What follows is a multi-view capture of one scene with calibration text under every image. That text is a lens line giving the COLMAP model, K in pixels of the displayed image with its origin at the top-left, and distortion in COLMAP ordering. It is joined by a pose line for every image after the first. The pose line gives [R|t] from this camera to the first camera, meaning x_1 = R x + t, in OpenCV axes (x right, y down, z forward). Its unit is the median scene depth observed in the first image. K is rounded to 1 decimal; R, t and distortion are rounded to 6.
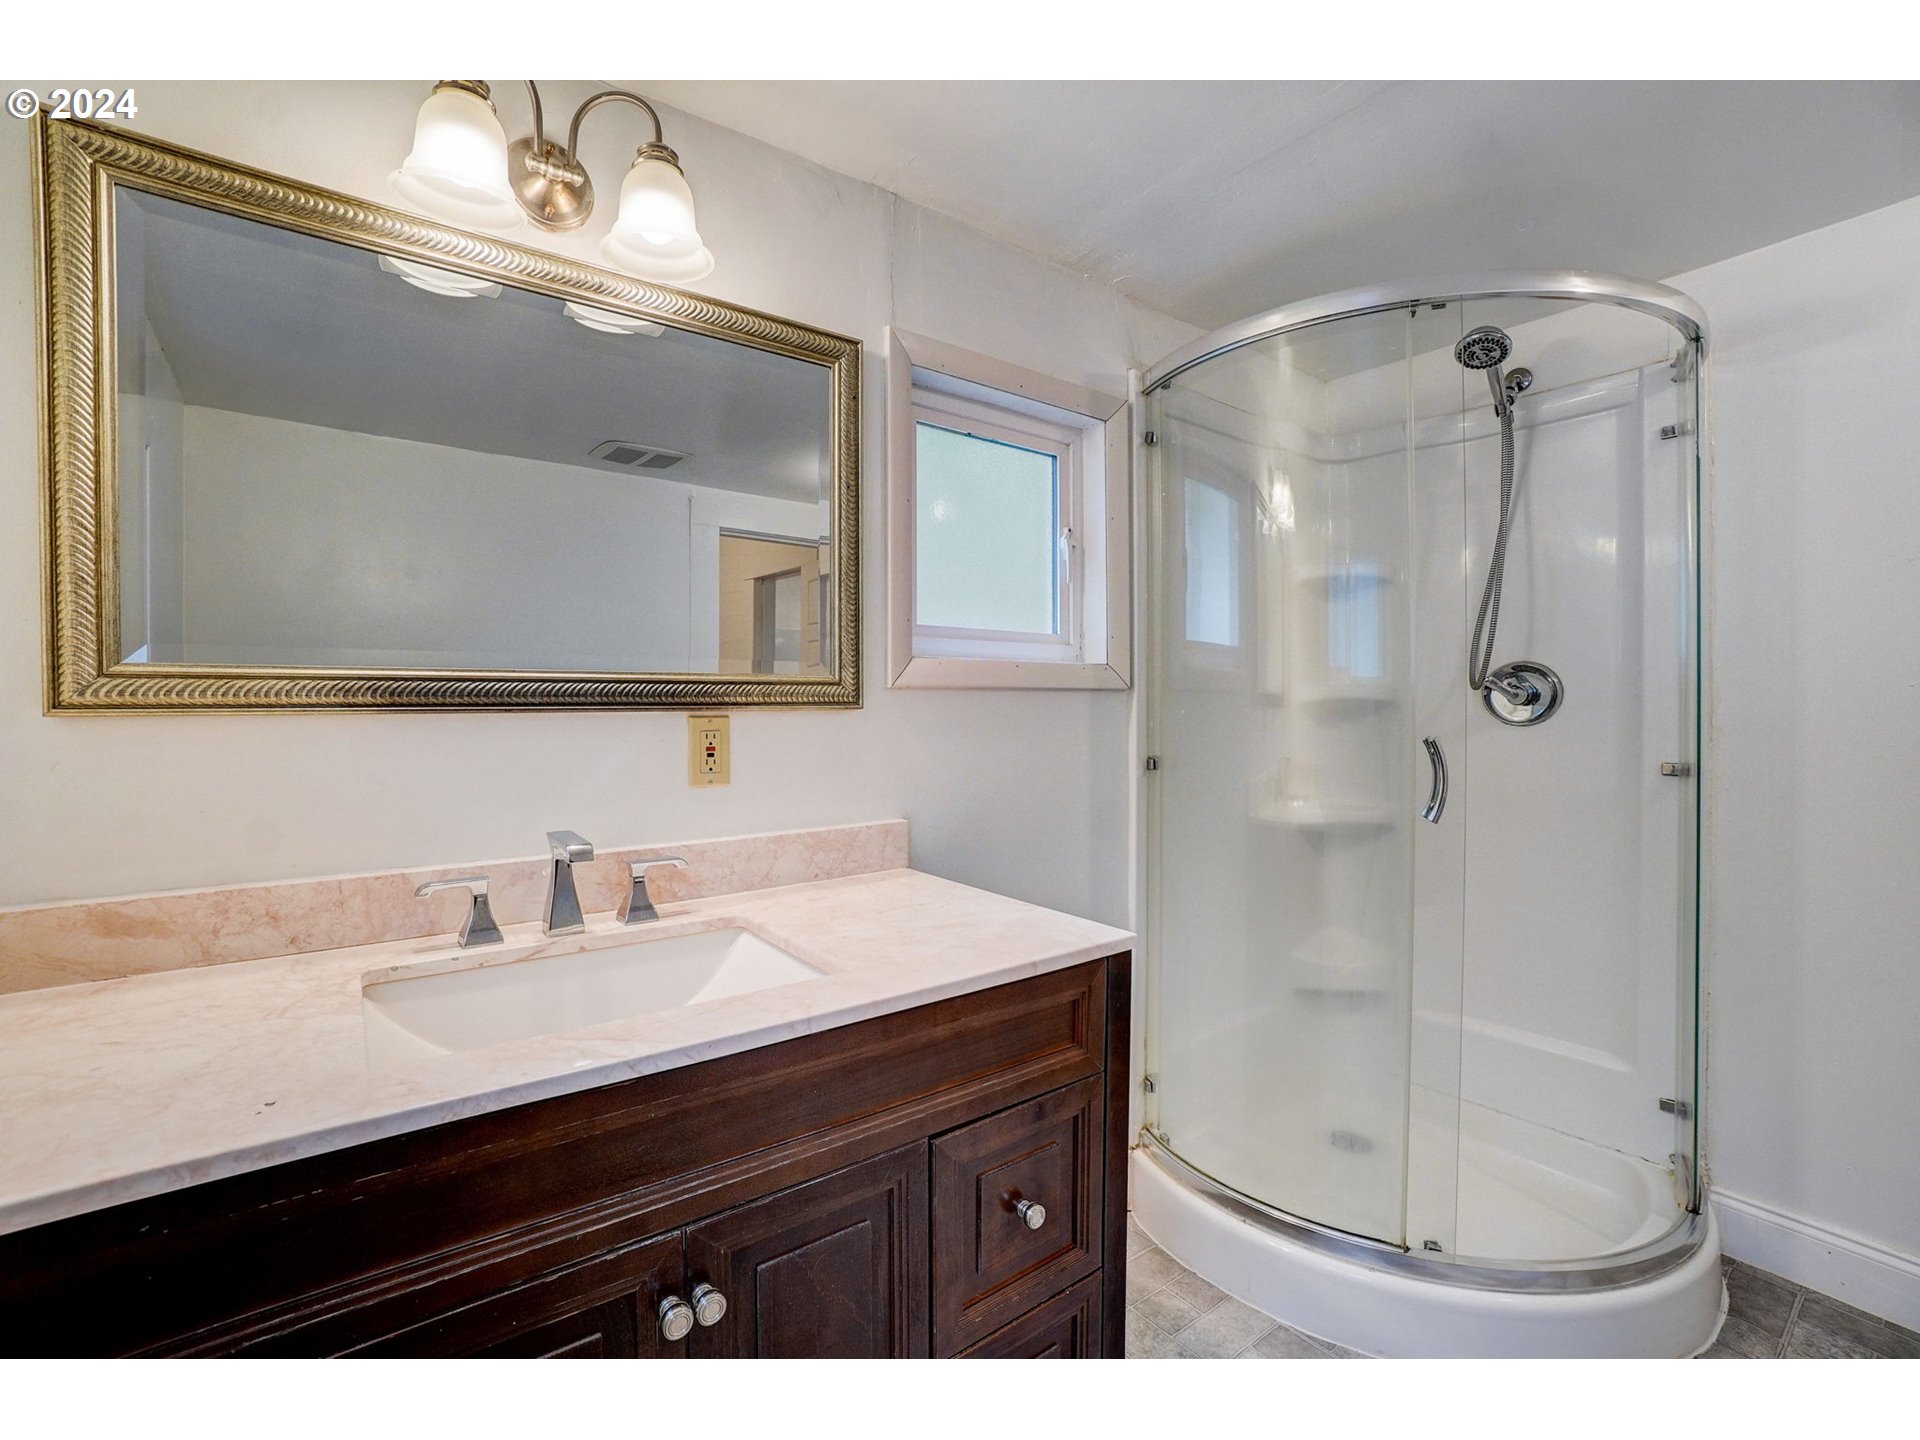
lens RADIAL K [[842.1, 0, 950.6], [0, 842.1, 710.9], [0, 0, 1]] dist [-0.064907, 0.023823]
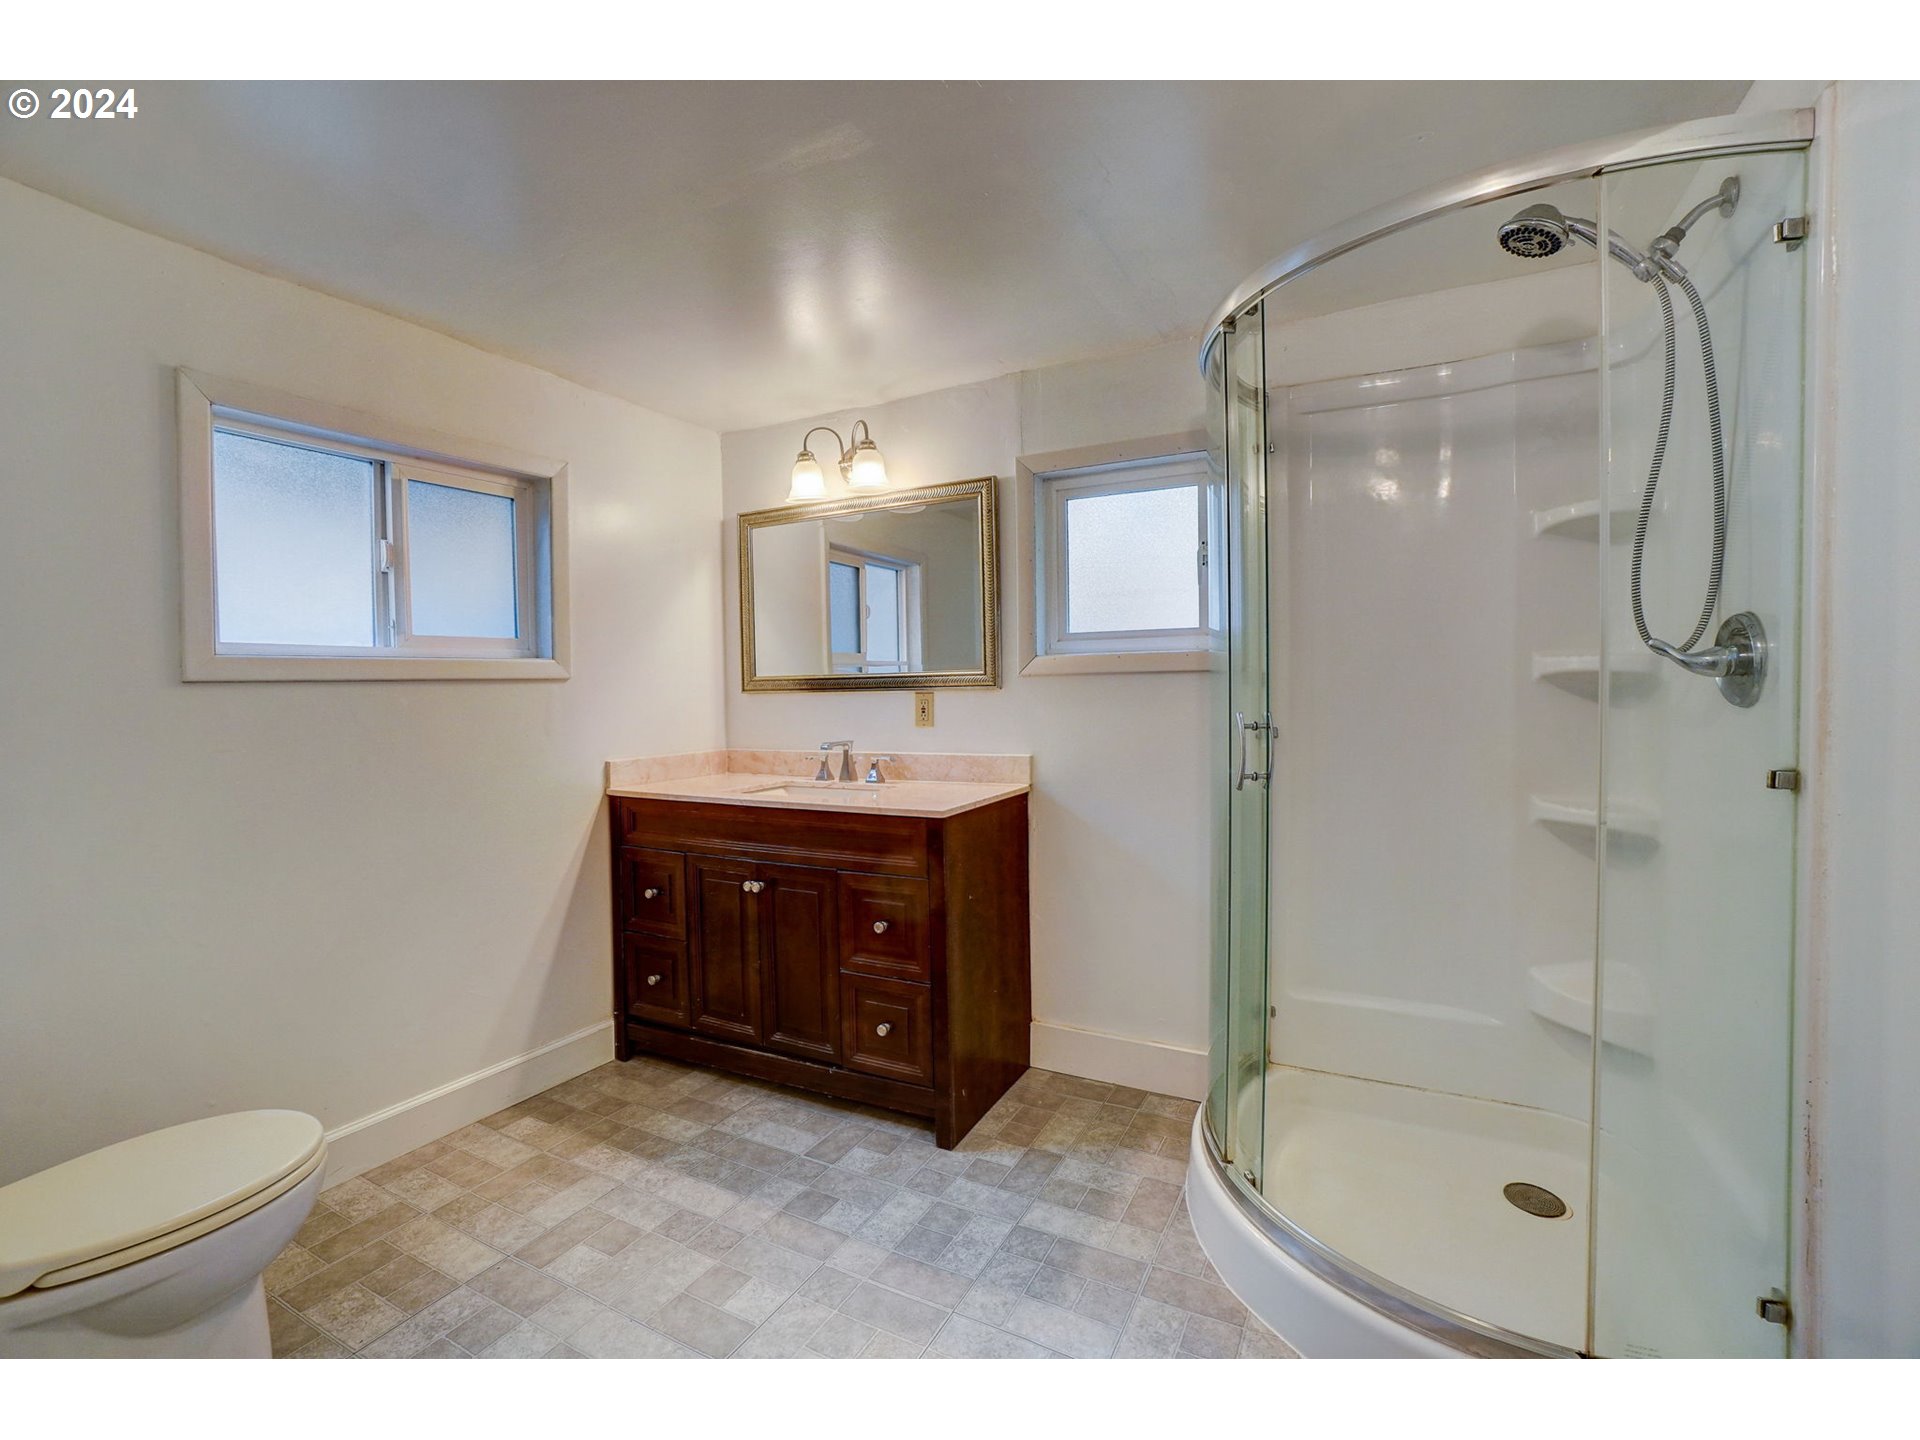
lens RADIAL K [[842.1, 0, 950.6], [0, 842.1, 710.9], [0, 0, 1]] dist [-0.064907, 0.023823]
pose [[0.424865, 0.017138, -0.905094, 1.618703], [0.008483, 0.999701, 0.022912, 0.004376], [0.905217, -0.017413, 0.424593, 0.193822]]
